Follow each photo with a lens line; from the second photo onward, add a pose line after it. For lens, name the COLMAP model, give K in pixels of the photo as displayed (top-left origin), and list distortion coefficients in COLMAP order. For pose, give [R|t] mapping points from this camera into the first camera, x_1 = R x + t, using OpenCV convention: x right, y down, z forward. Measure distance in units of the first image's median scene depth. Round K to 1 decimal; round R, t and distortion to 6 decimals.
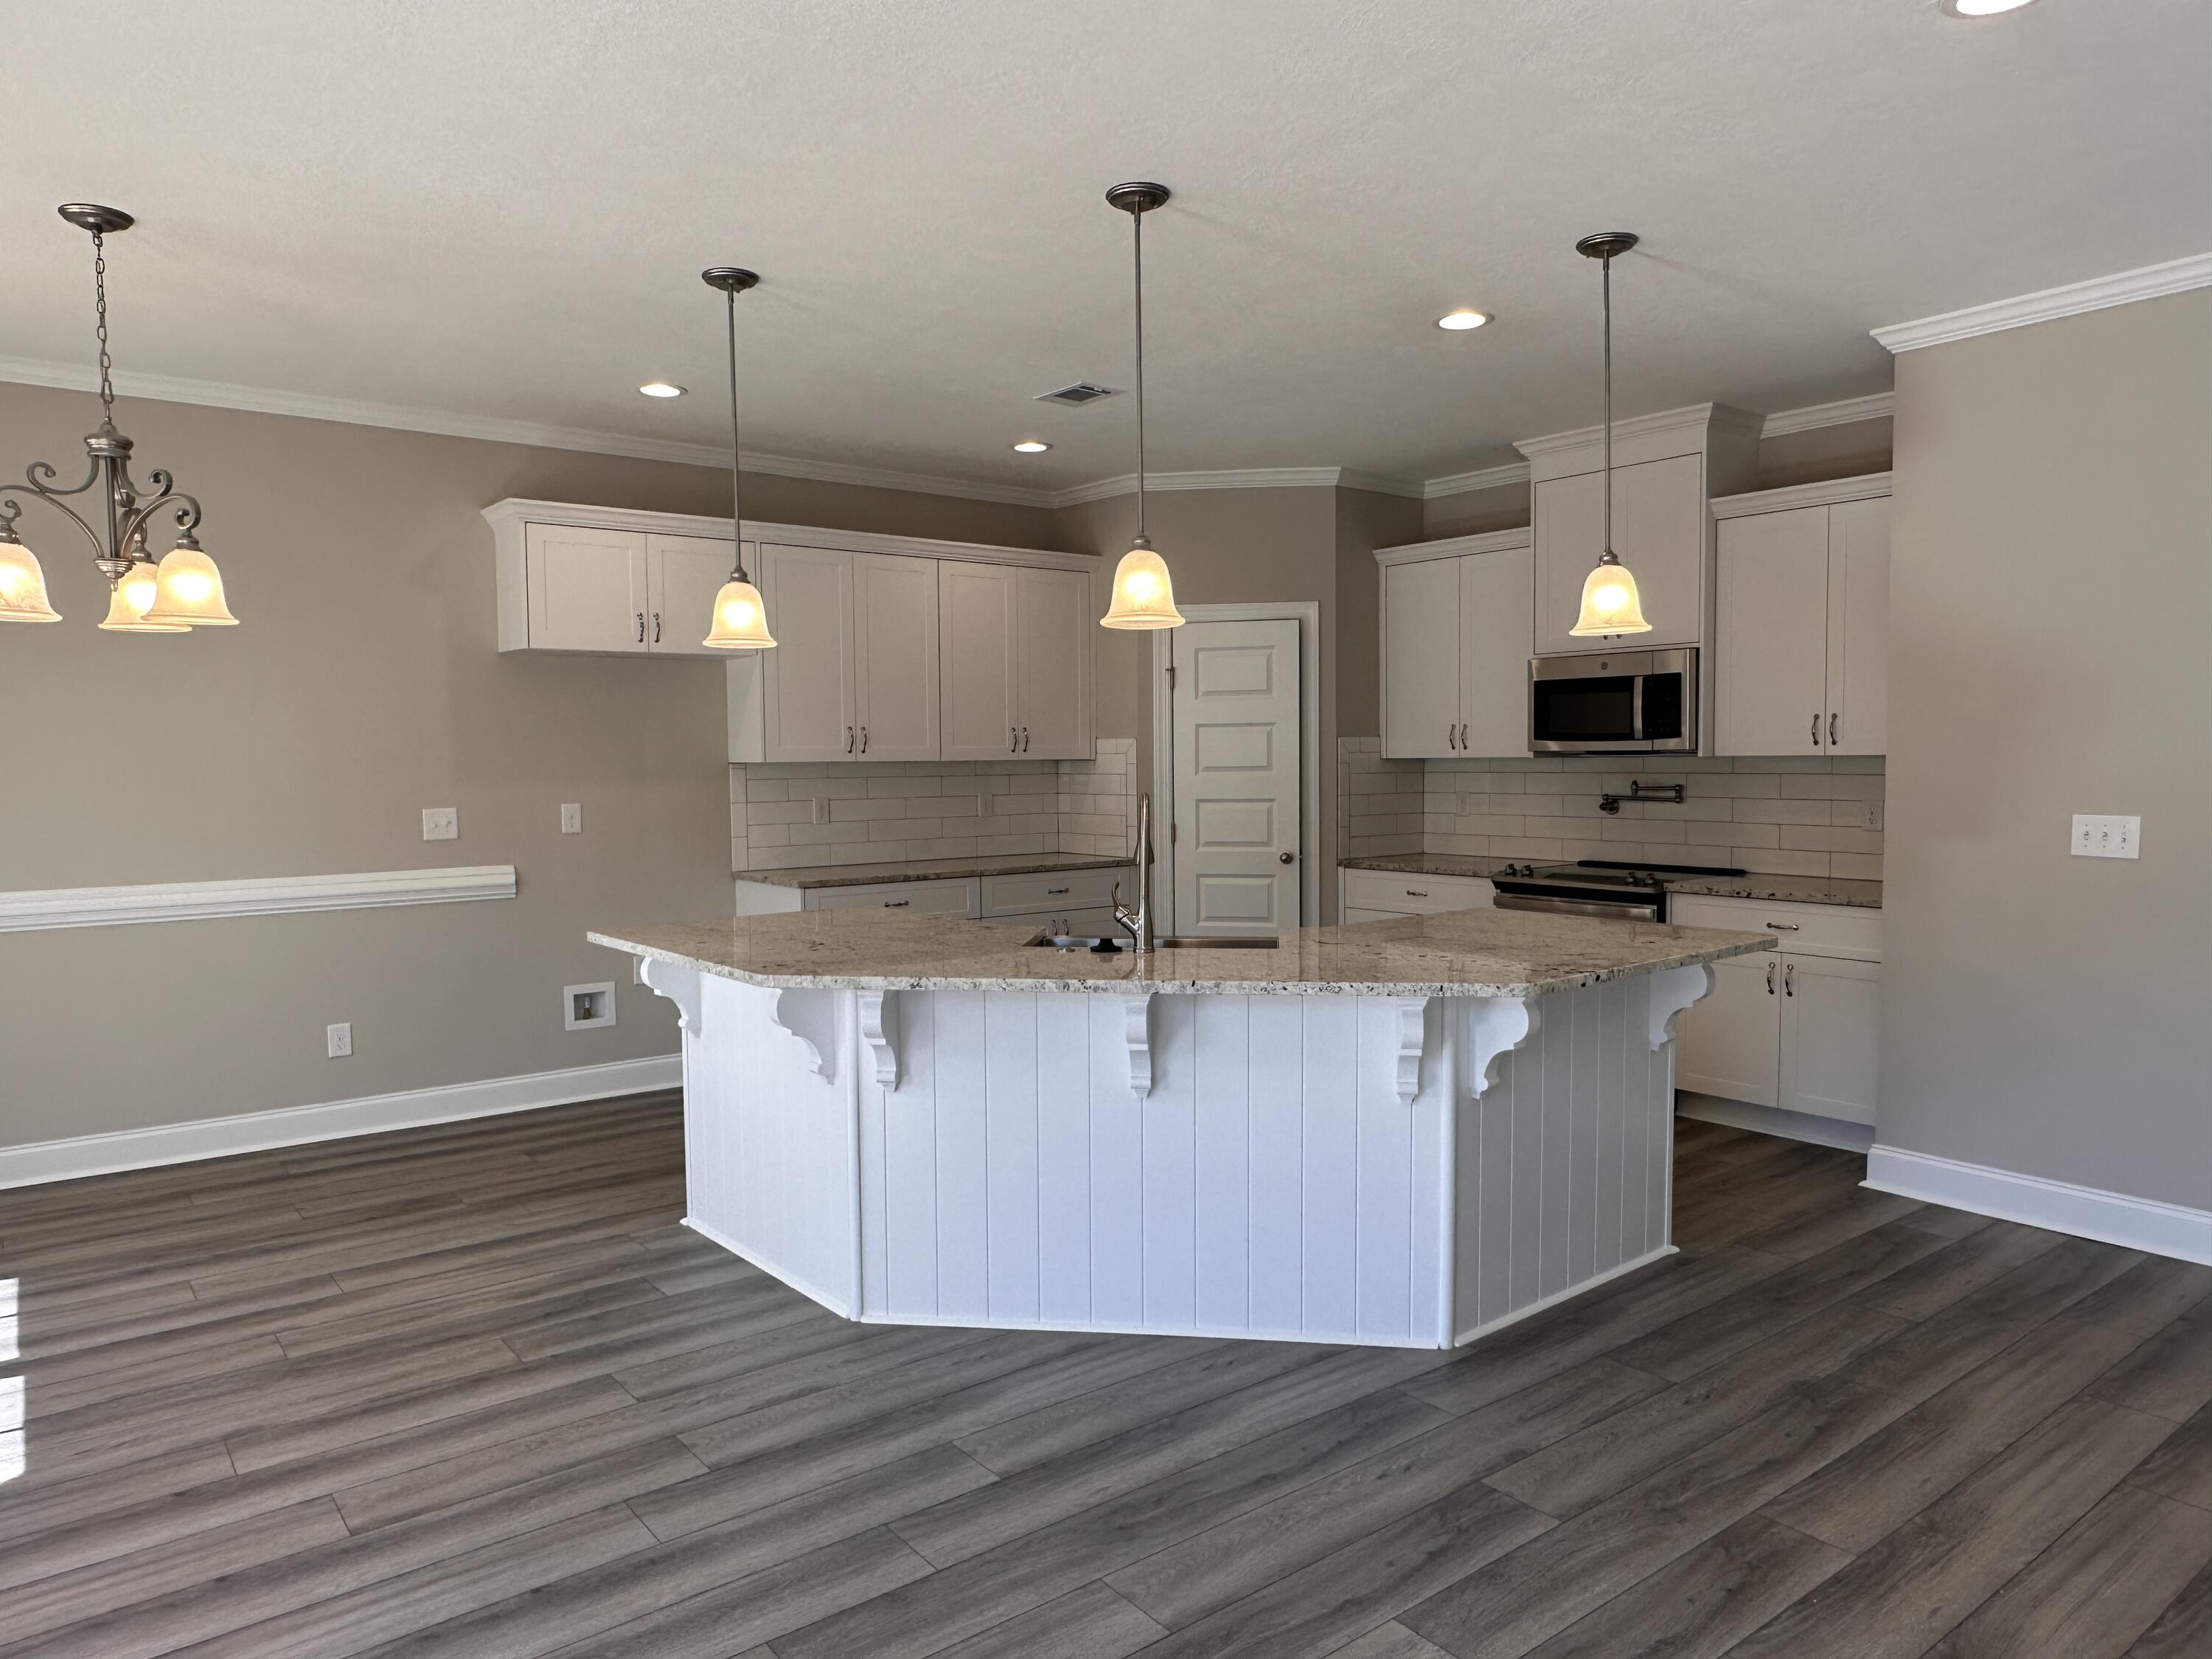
lens RADIAL K [[1443.6, 0, 1099.2], [0, 1443.6, 831.8], [0, 0, 1]] dist [0.000542, -0.003208]
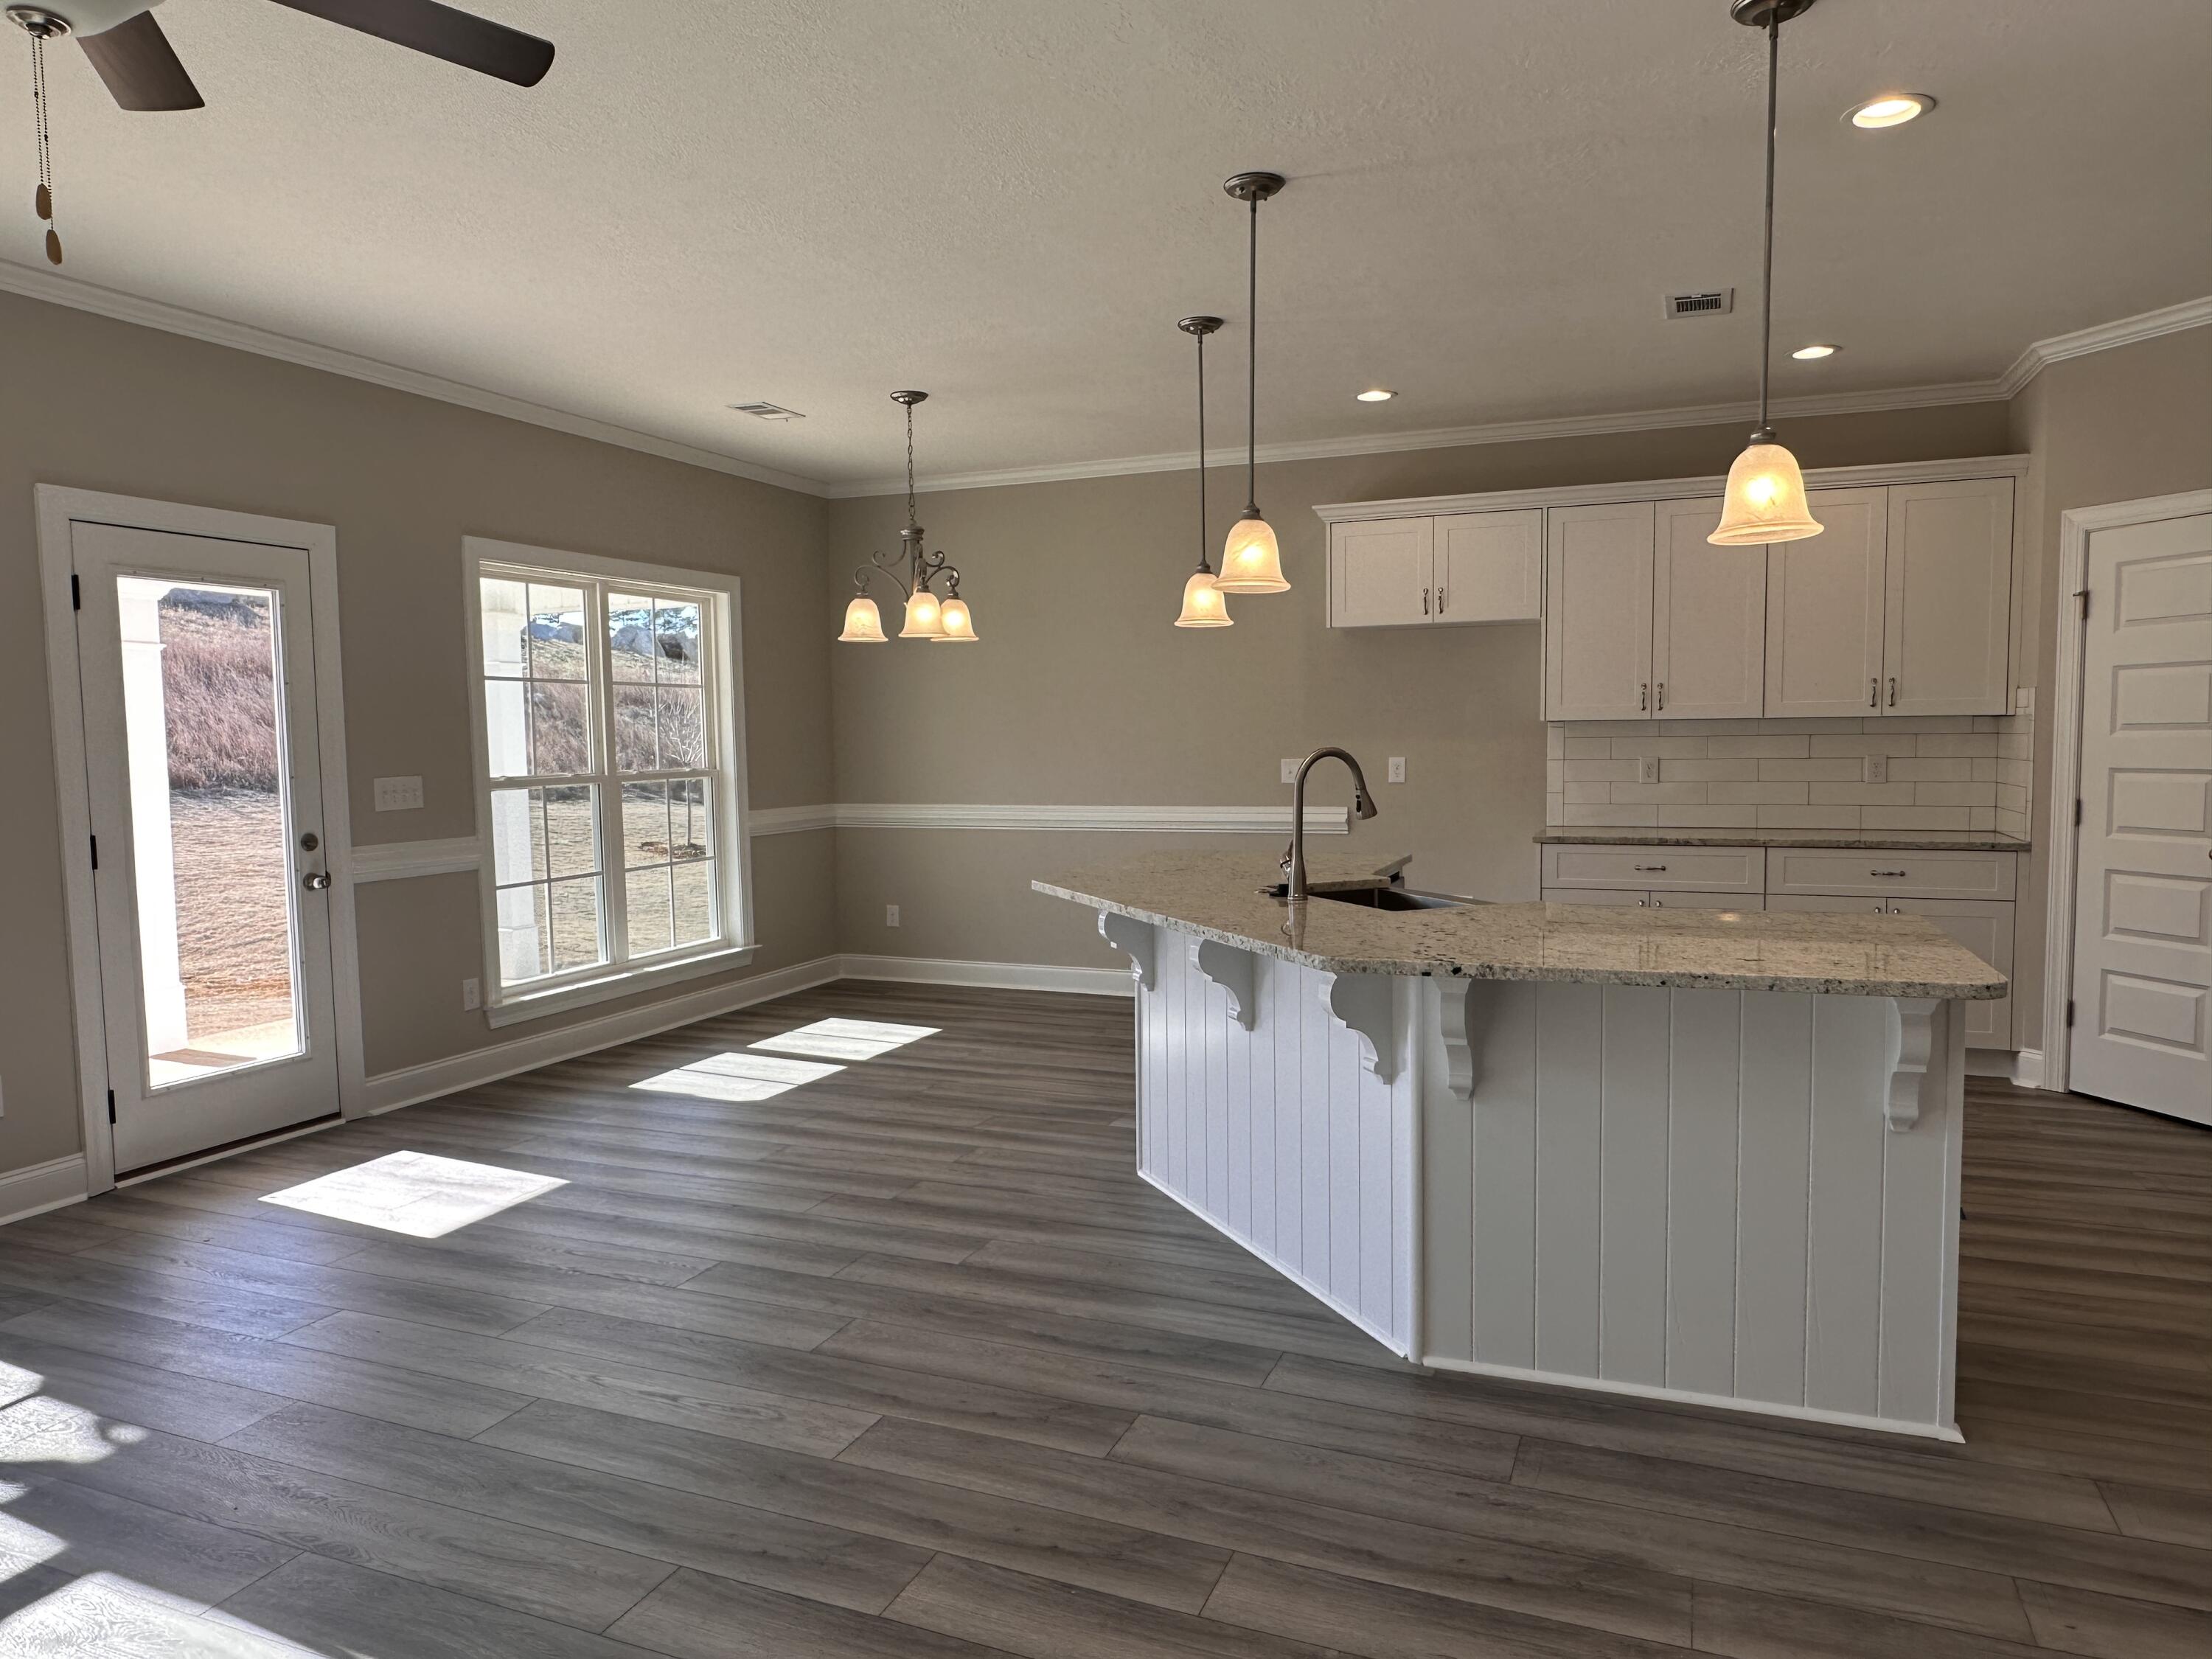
lens RADIAL K [[1443.6, 0, 1111.1], [0, 1443.6, 839.1], [0, 0, 1]] dist [0.000542, -0.003208]
pose [[0.494797, 0.066788, -0.866439, 0.948650], [-0.037164, 0.997756, 0.055687, -0.017205], [0.868214, 0.004647, 0.496169, 0.390559]]
